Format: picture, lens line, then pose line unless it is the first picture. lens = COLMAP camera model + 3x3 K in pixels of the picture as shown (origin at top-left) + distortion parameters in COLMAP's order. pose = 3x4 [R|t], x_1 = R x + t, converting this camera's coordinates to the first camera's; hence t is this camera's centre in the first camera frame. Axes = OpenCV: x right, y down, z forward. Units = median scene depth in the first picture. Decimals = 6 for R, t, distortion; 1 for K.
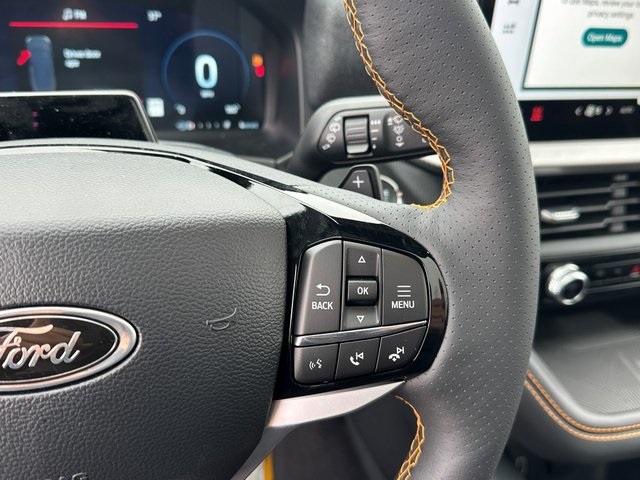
lens RADIAL K [[583.4, 0, 320.3], [0, 583.4, 239.1], [0, 0, 1]] dist [-0.030934, 0.000000]
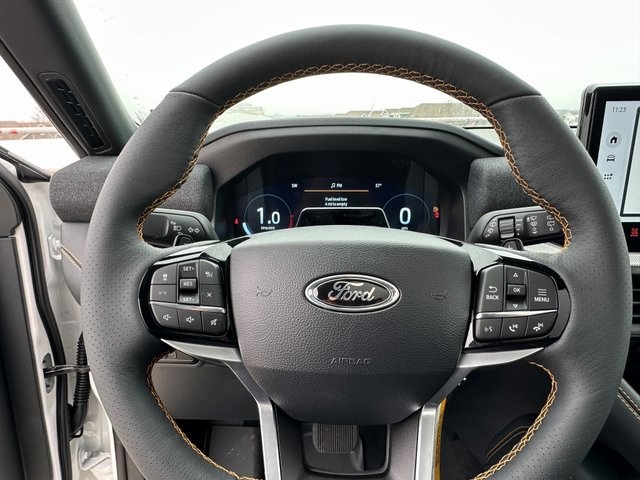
lens RADIAL K [[375.2, 0, 321.8], [0, 375.2, 243.2], [0, 0, 1]] dist [-0.025449, -0.001344]
pose [[0.930856, 0.012762, -0.365162, -0.069639], [-0.100520, 0.969771, -0.222350, 0.259447], [0.351286, 0.243682, 0.904000, -0.299910]]
